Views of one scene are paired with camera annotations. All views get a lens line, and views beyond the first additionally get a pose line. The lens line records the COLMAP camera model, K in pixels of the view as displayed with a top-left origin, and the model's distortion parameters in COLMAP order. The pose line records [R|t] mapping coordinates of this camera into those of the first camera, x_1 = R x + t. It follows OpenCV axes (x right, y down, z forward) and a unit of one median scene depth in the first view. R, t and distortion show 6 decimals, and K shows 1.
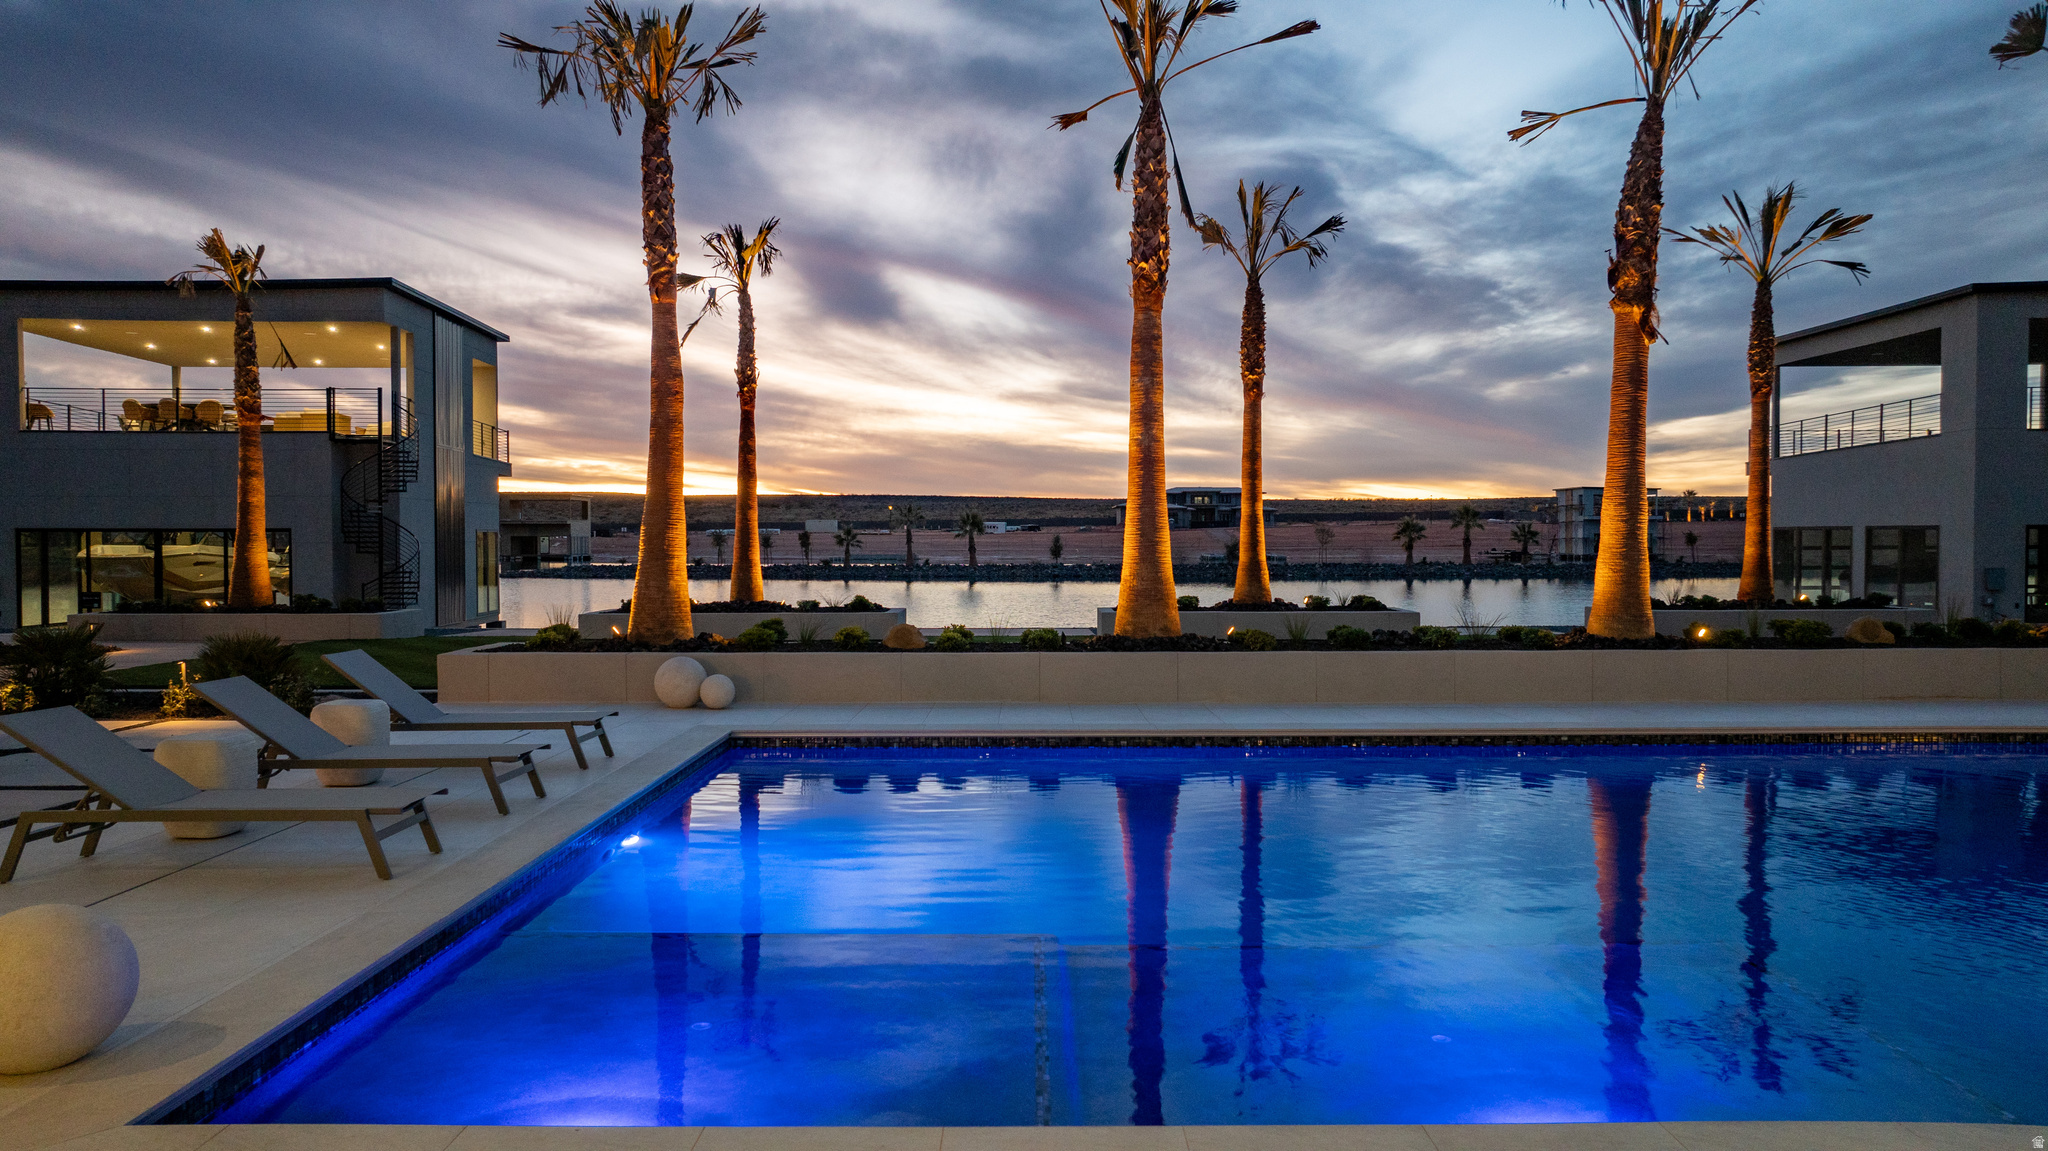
lens RADIAL K [[1443.5, 0, 1030.5], [0, 1443.5, 576.9], [0, 0, 1]] dist [-0.043600, 0.049196]
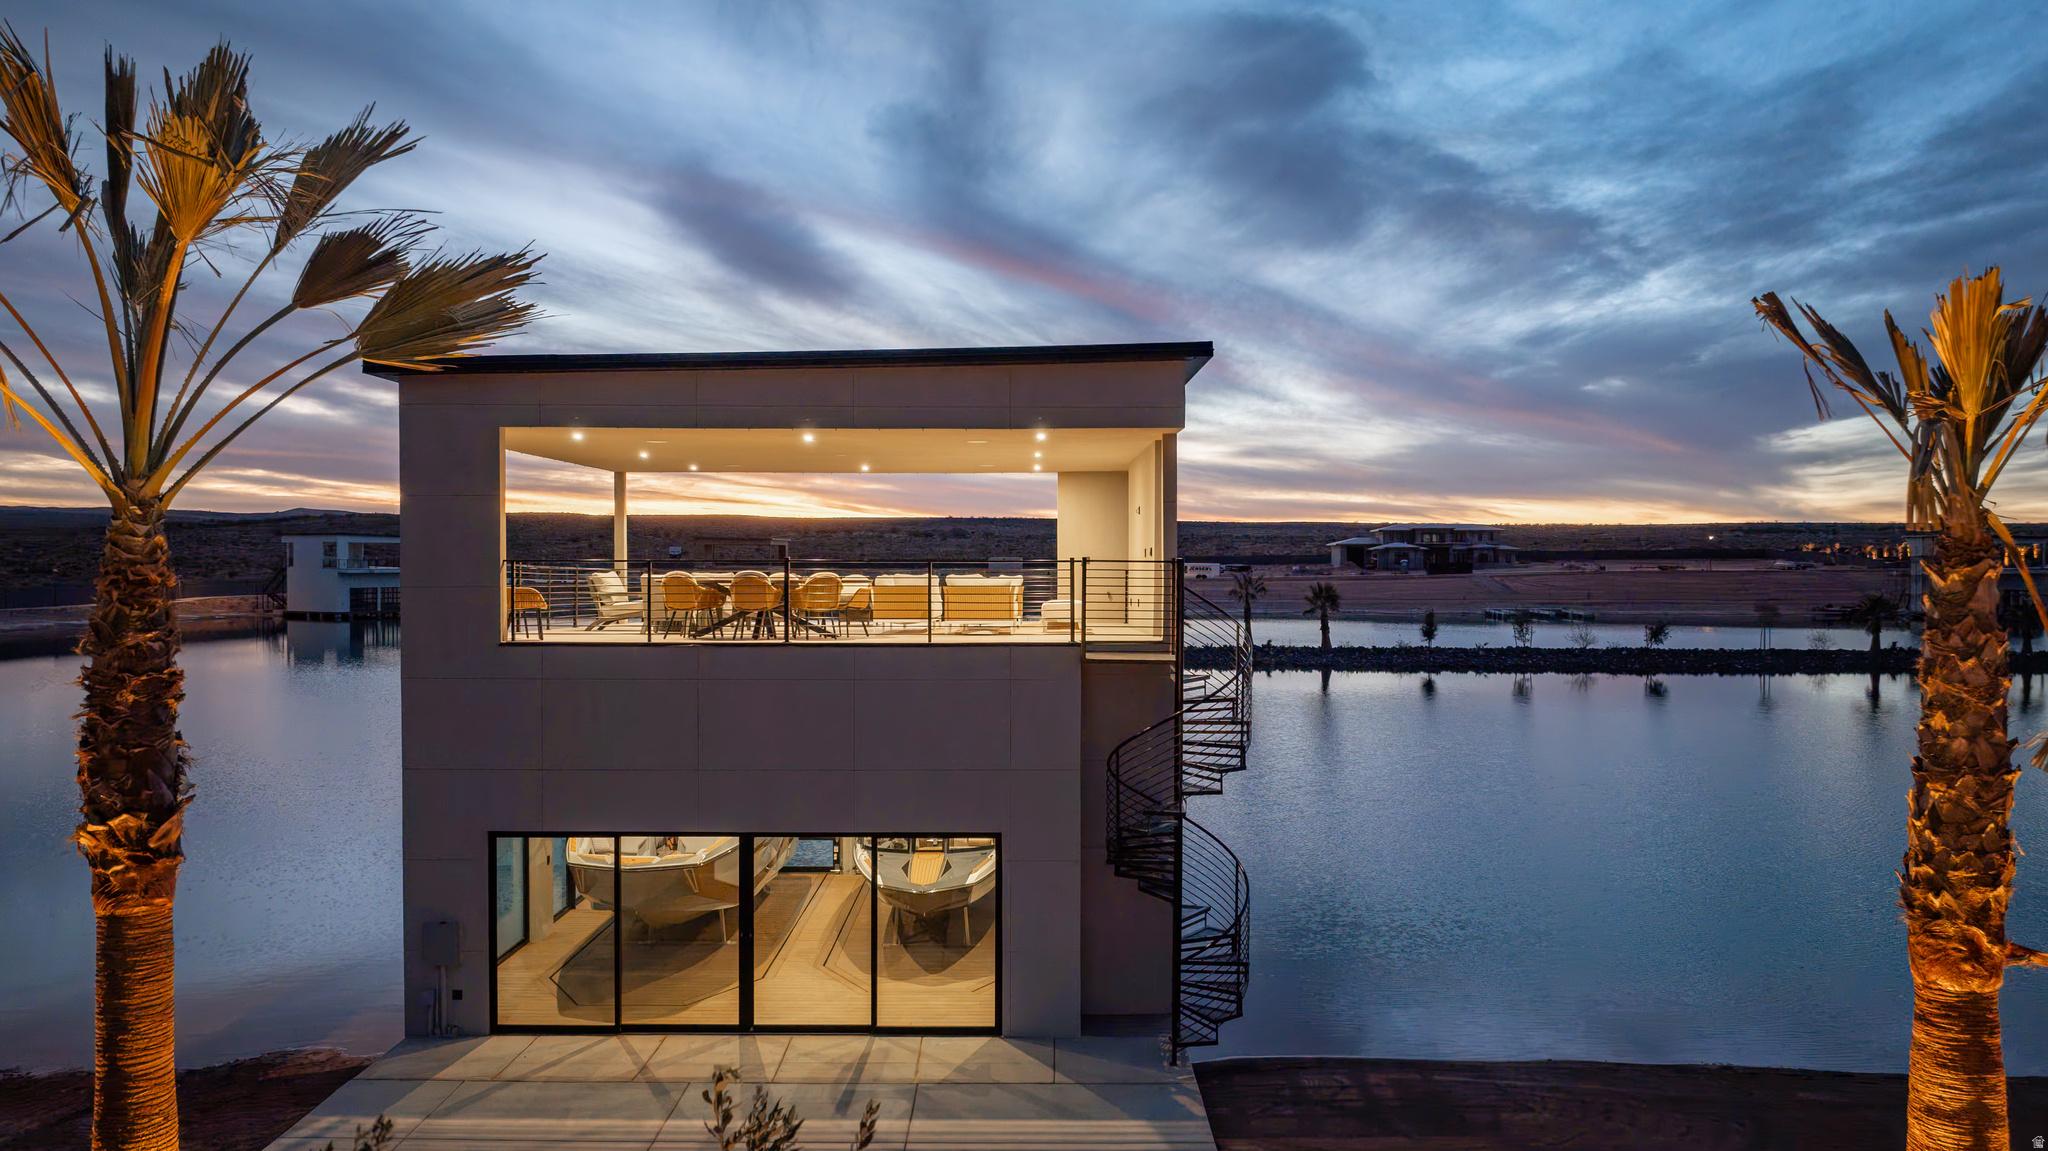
lens RADIAL K [[1443.5, 0, 1030.5], [0, 1443.5, 576.9], [0, 0, 1]] dist [-0.043600, 0.049196]
pose [[0.998329, 0.005706, -0.057503, -0.463172], [-0.006154, 0.999952, -0.007623, -0.118309], [0.057457, 0.007964, 0.998316, 0.473391]]
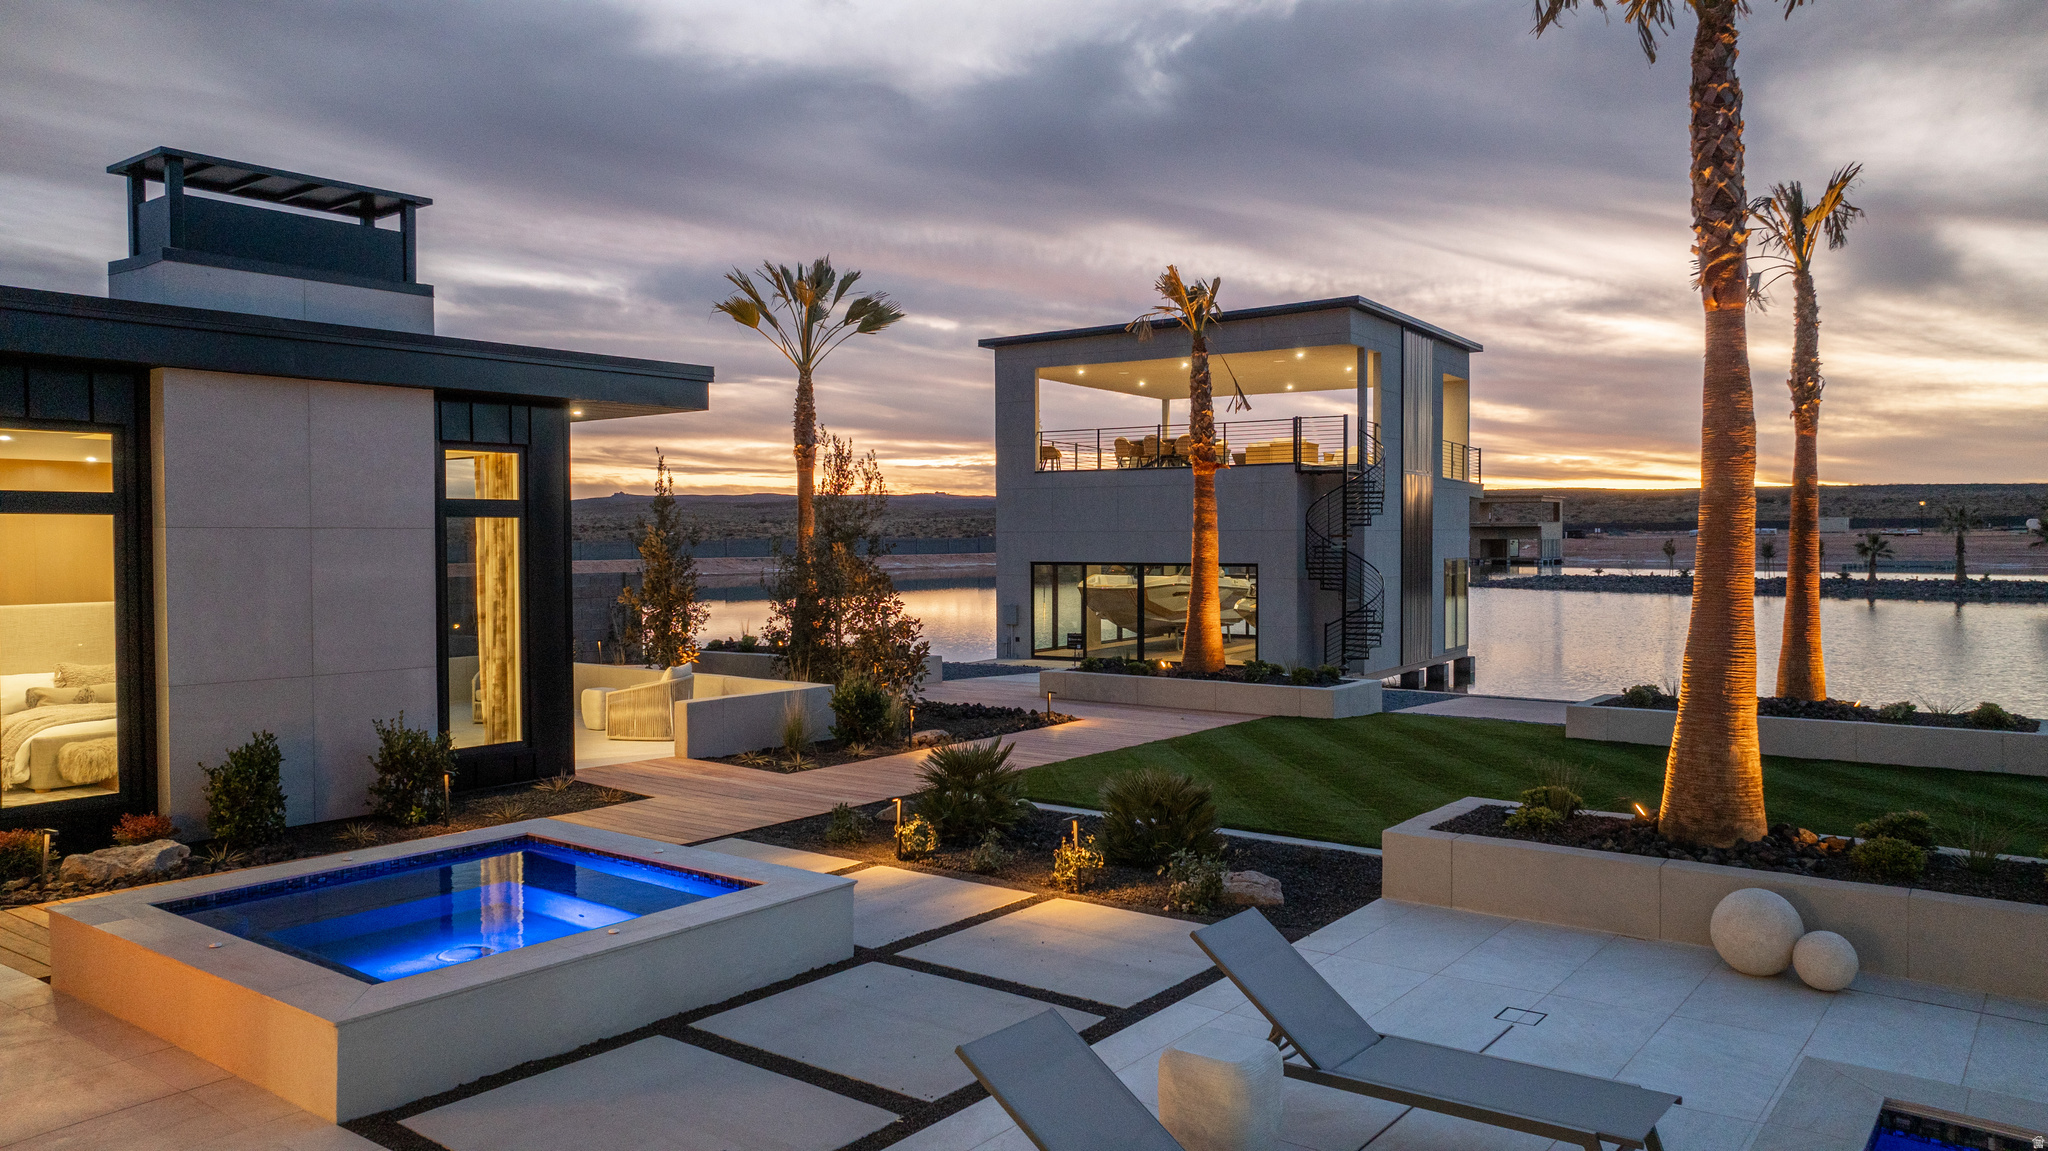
lens RADIAL K [[1443.5, 0, 1030.5], [0, 1443.5, 576.9], [0, 0, 1]] dist [-0.043600, 0.049196]
pose [[0.796161, 0.016545, -0.604859, -0.047939], [-0.014854, 0.999859, 0.007798, -0.030139], [0.604903, 0.002776, 0.796295, 0.127914]]
